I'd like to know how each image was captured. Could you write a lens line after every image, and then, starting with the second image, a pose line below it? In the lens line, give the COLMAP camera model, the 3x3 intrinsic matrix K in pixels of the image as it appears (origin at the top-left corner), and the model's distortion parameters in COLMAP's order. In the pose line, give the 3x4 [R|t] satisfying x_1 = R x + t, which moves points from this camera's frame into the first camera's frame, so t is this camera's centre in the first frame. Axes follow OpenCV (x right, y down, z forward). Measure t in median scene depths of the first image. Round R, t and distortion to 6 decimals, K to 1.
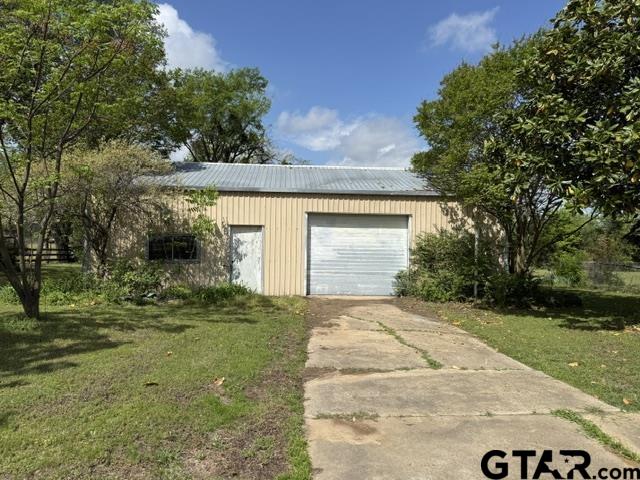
lens RADIAL K [[446.7, 0, 317.9], [0, 446.7, 240.6], [0, 0, 1]] dist [0.075683, -0.107632]
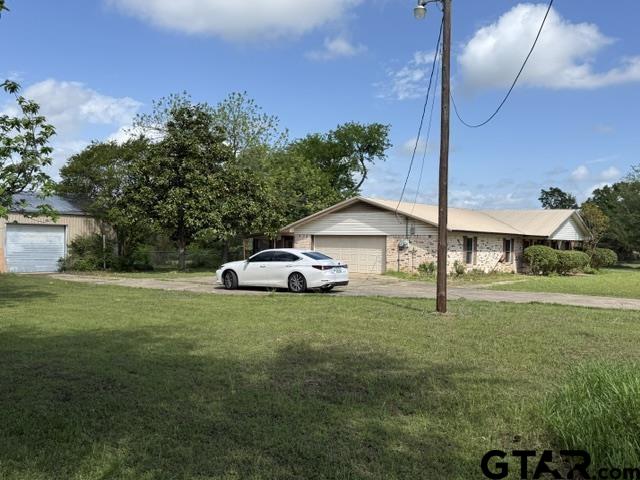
lens RADIAL K [[446.7, 0, 317.9], [0, 446.7, 240.6], [0, 0, 1]] dist [0.075683, -0.107632]
pose [[0.635719, -0.015311, 0.771769, -0.546993], [0.003255, 0.999848, 0.017154, -0.024018], [-0.771914, -0.008393, 0.635672, -0.905142]]
